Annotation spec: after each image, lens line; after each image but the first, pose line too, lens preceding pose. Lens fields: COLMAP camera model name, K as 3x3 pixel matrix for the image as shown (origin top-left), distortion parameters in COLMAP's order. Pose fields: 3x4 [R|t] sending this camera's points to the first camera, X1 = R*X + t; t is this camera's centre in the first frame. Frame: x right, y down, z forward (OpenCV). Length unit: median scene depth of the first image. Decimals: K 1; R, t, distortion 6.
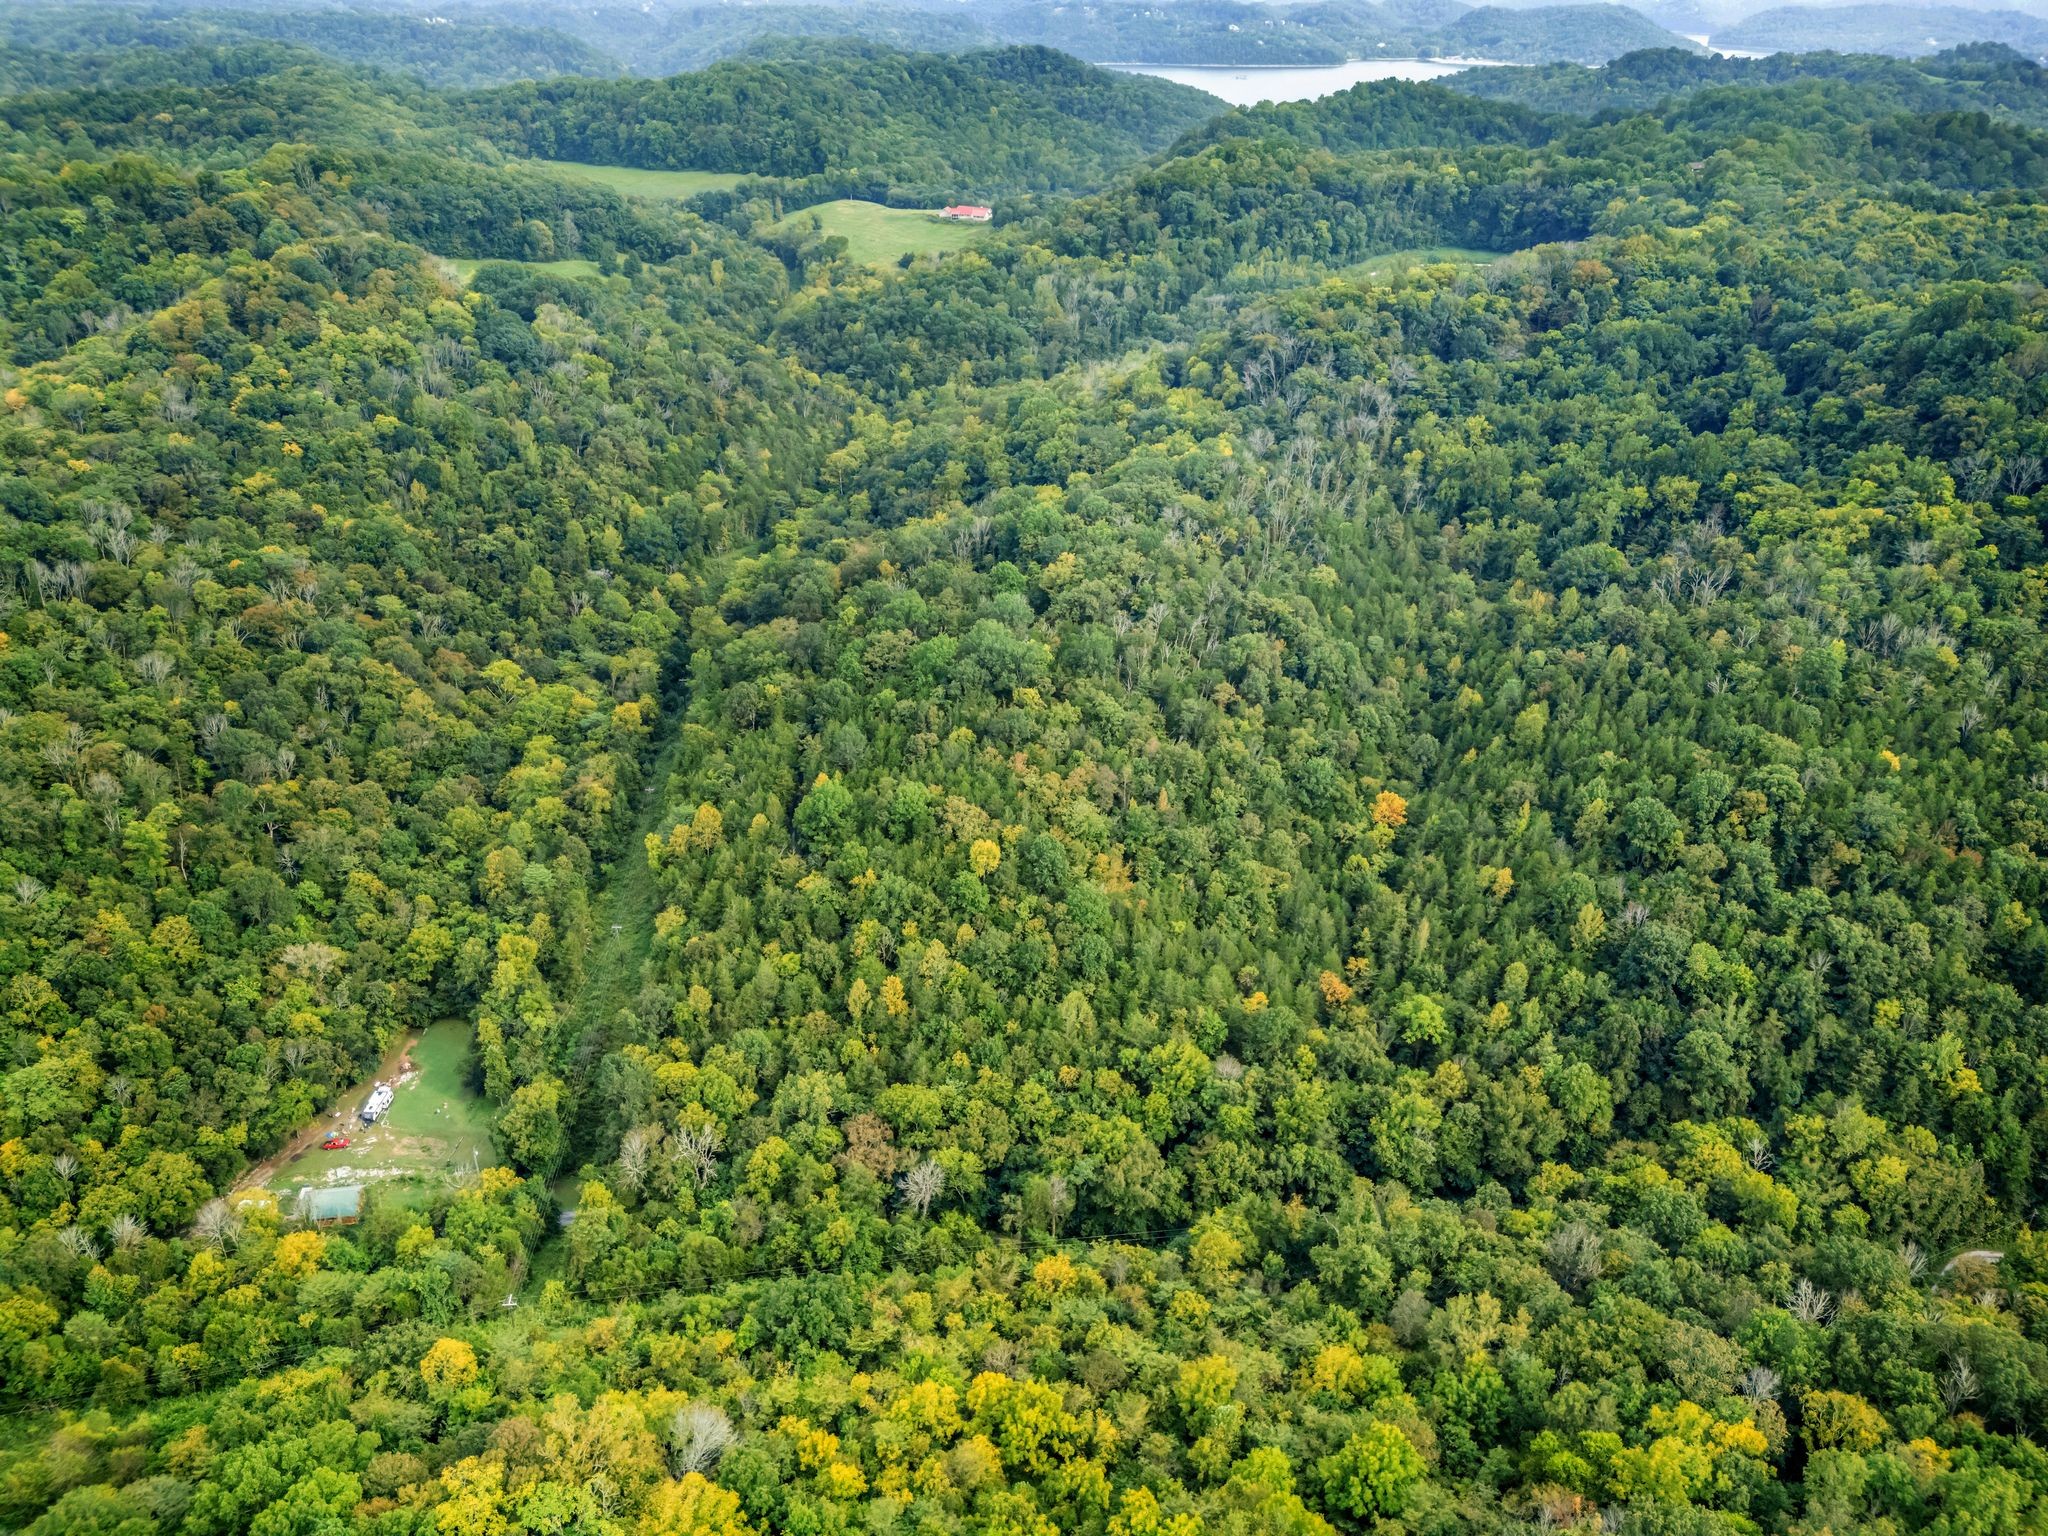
lens RADIAL K [[1473.7, 0, 1024.0], [0, 1473.7, 768.0], [0, 0, 1]] dist [0.052105, -0.043852]
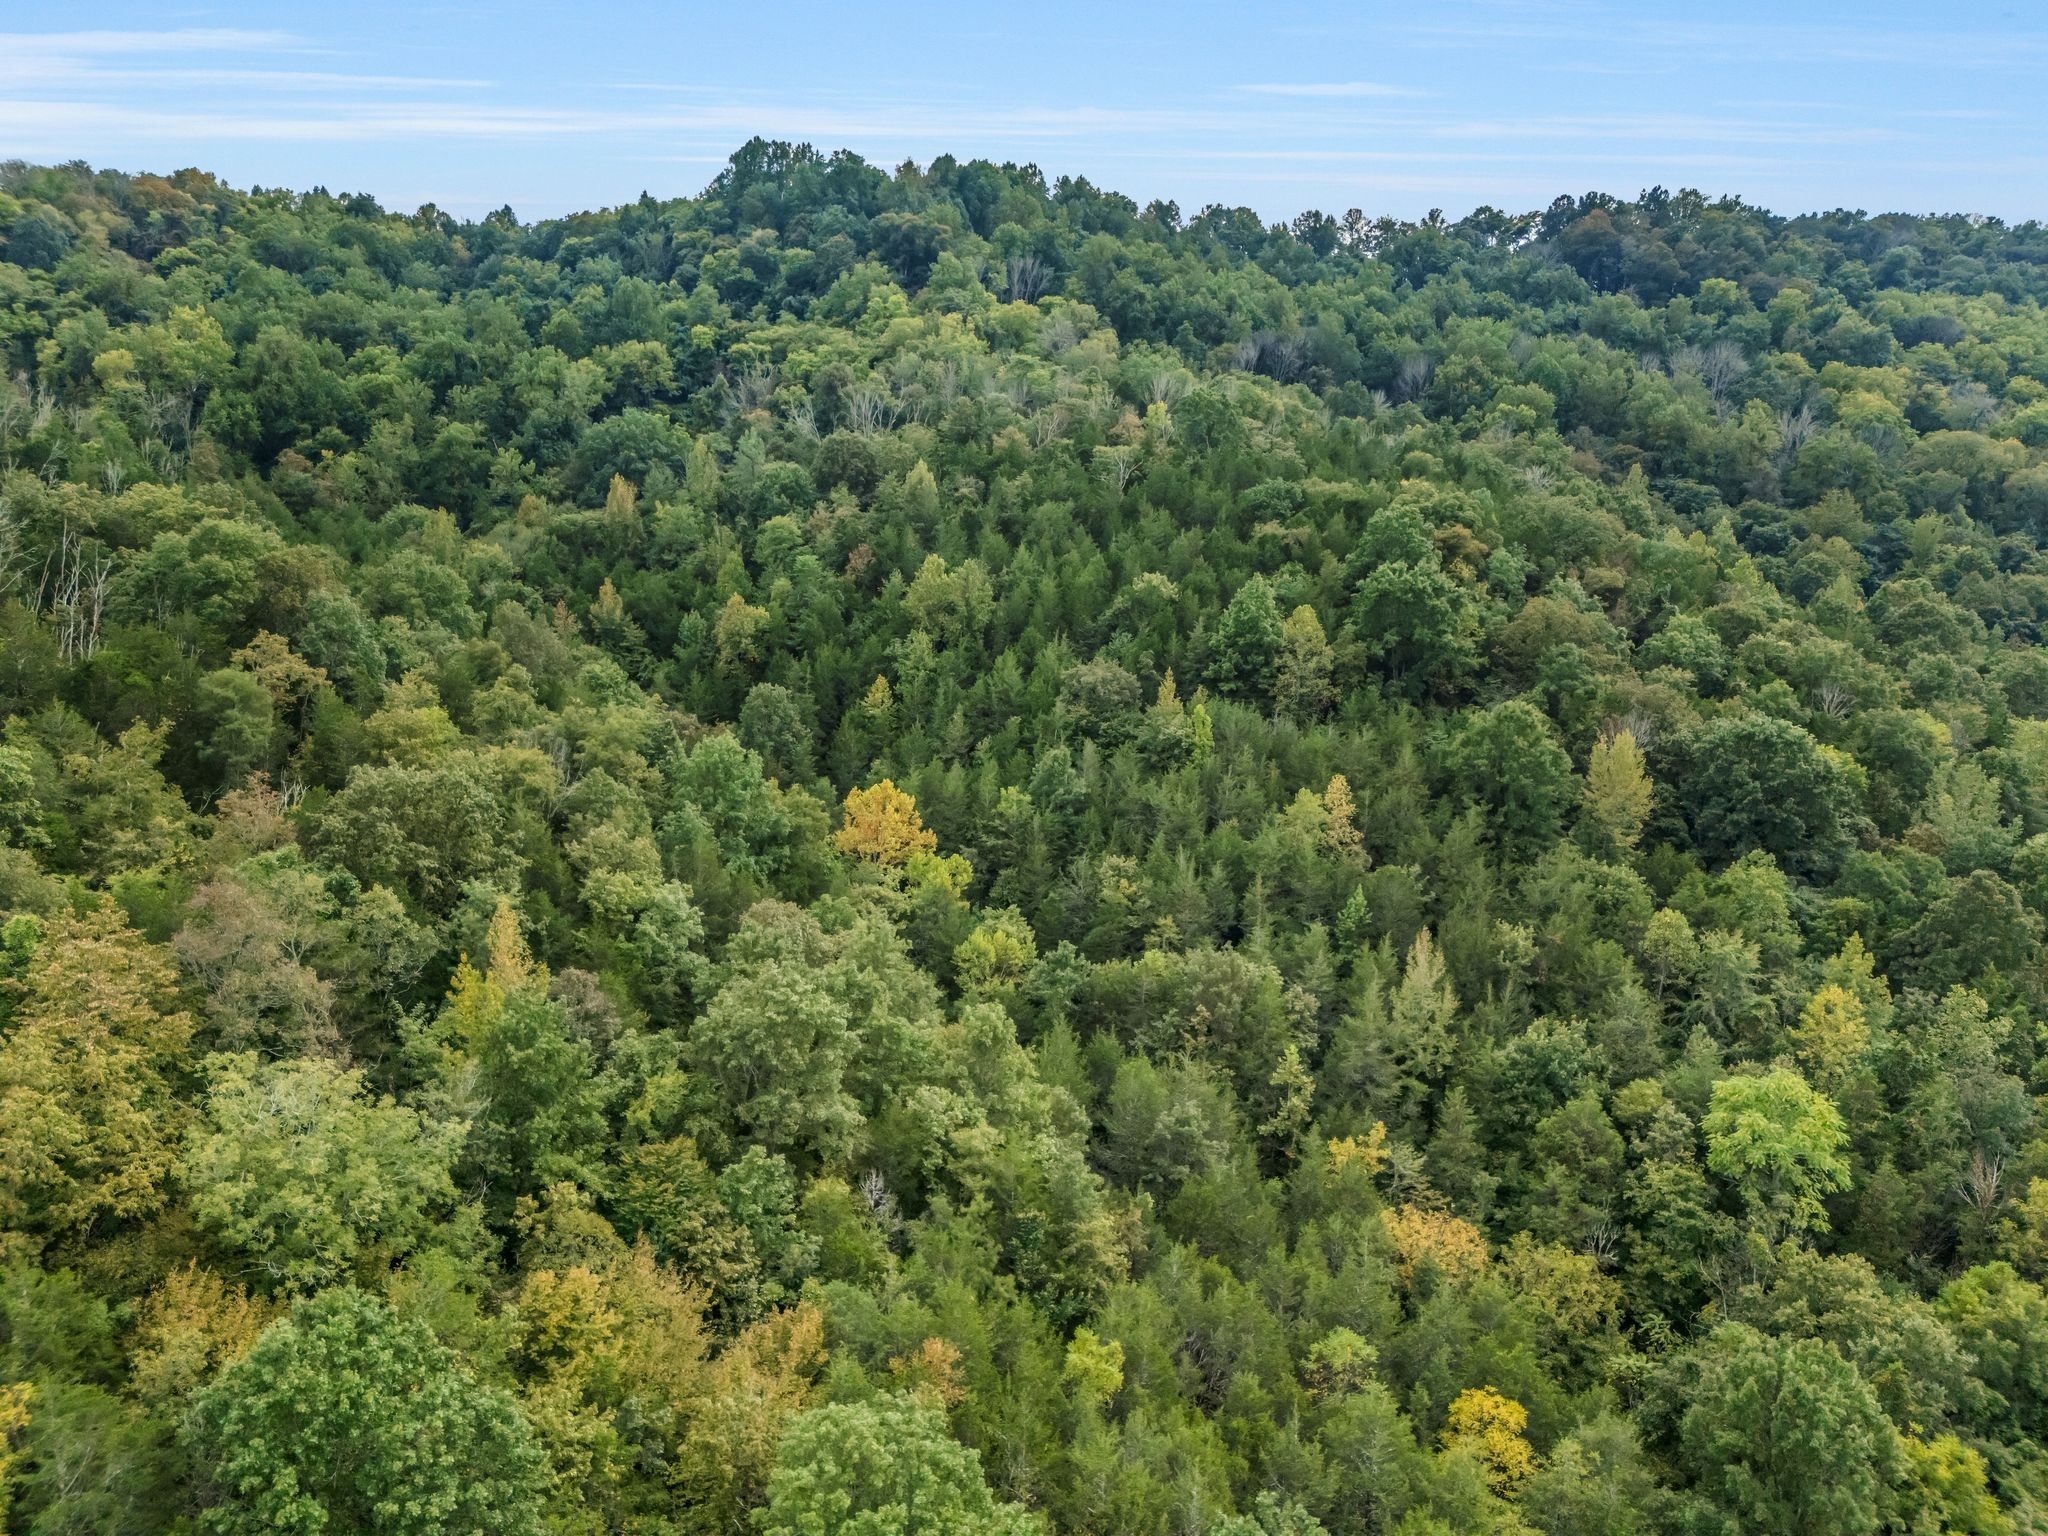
lens RADIAL K [[1513.0, 0, 1024.0], [0, 1513.0, 768.0], [0, 0, 1]] dist [0.073193, -0.070100]
pose [[0.482556, -0.228552, 0.845520, -0.025168], [0.407712, 0.913002, 0.014104, 0.011097], [-0.775185, 0.337922, 0.533758, 0.373304]]
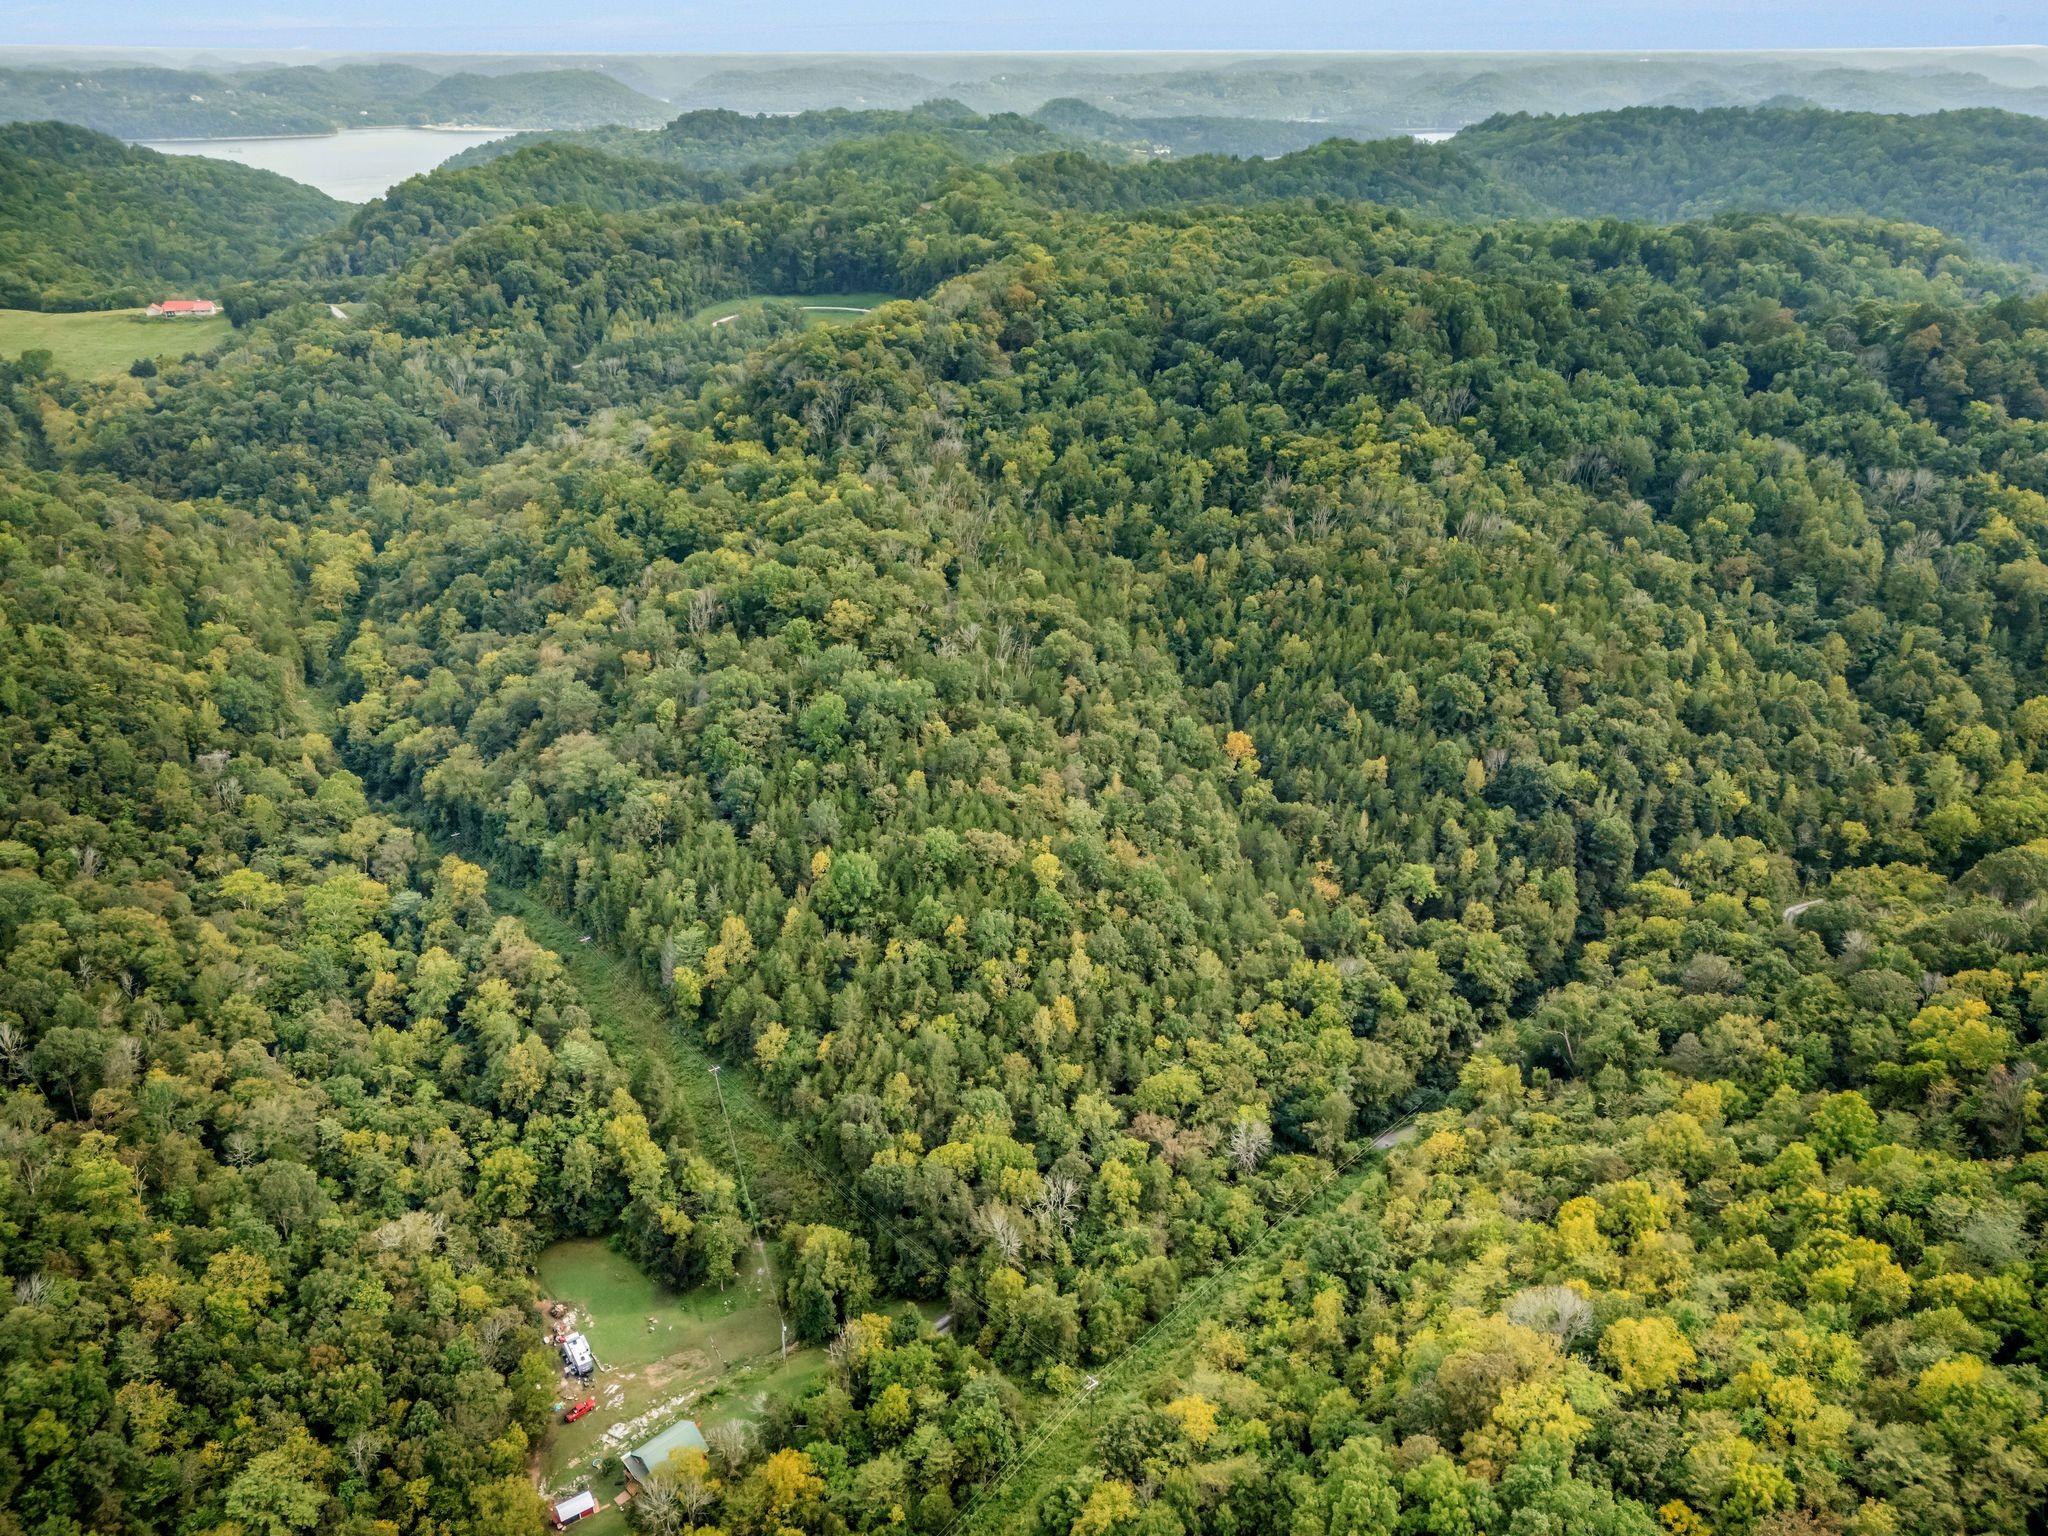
lens RADIAL K [[1513.0, 0, 1024.0], [0, 1513.0, 768.0], [0, 0, 1]] dist [0.073193, -0.070100]
pose [[0.813383, -0.255244, 0.522741, -0.247238], [0.279553, 0.959544, 0.033542, -0.020577], [-0.510155, 0.118851, 0.851831, 0.041897]]
